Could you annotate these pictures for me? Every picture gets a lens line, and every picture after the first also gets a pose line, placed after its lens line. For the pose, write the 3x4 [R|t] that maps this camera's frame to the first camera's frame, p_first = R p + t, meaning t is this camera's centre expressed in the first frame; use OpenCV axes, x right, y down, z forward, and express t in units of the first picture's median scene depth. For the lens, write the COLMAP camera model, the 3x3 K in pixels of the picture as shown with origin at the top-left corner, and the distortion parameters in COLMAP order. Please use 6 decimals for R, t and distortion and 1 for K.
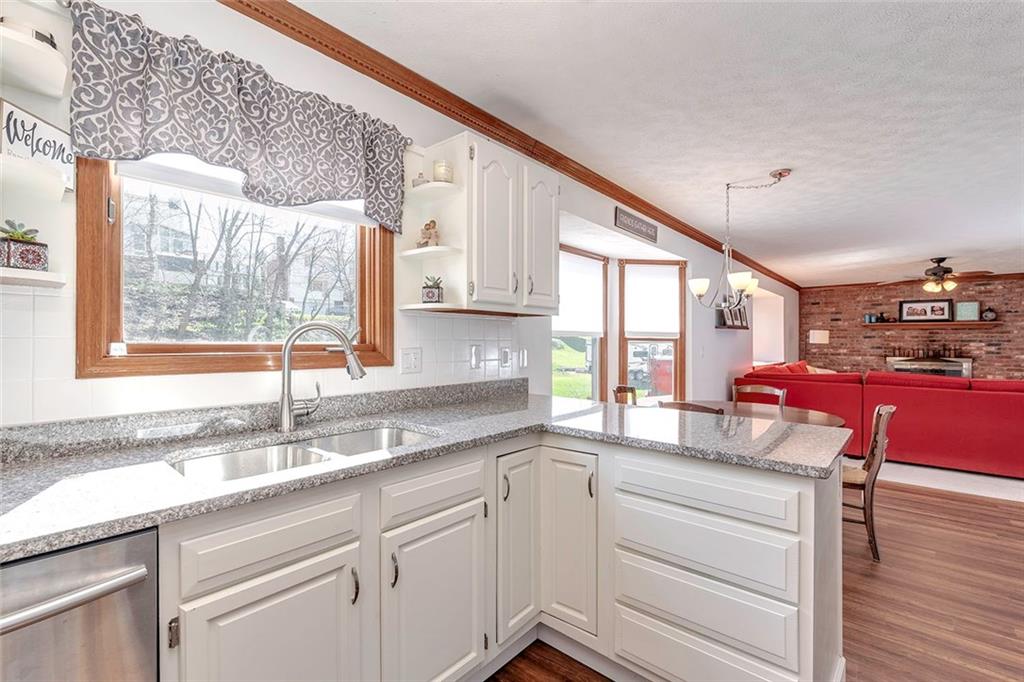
lens RADIAL K [[455.6, 0, 516.2], [0, 455.6, 343.0], [0, 0, 1]] dist [0.001037, 0.000047]
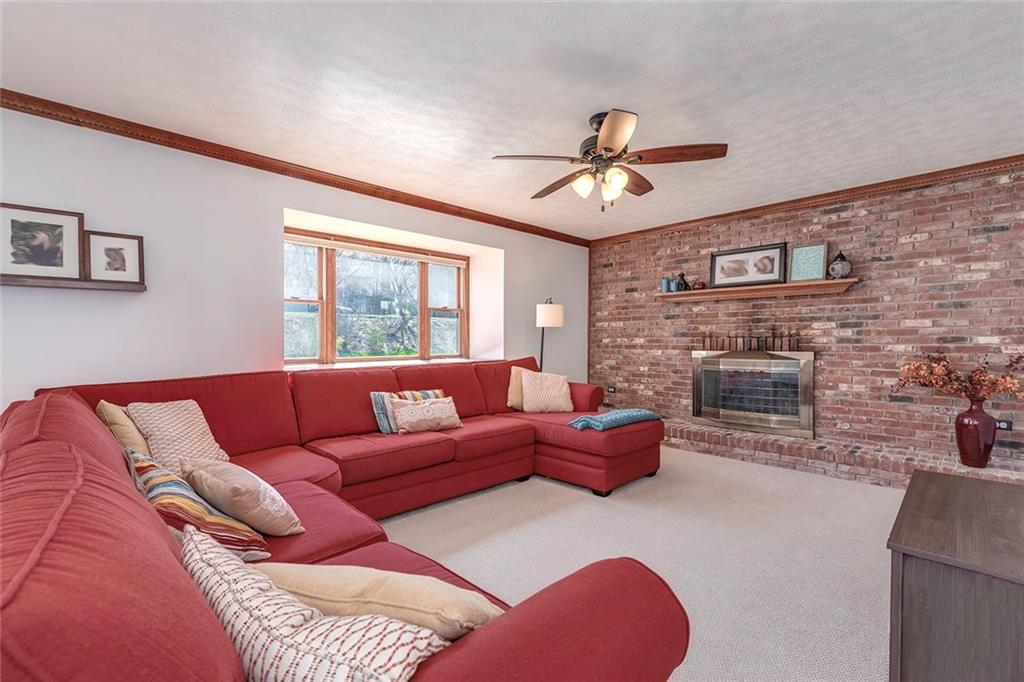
lens RADIAL K [[455.6, 0, 516.1], [0, 455.6, 347.7], [0, 0, 1]] dist [0.001037, 0.000047]
pose [[0.995395, -0.004476, -0.095754, 0.668458], [0.005668, 0.999910, 0.012181, 0.019654], [0.095691, -0.012668, 0.995330, 0.416884]]
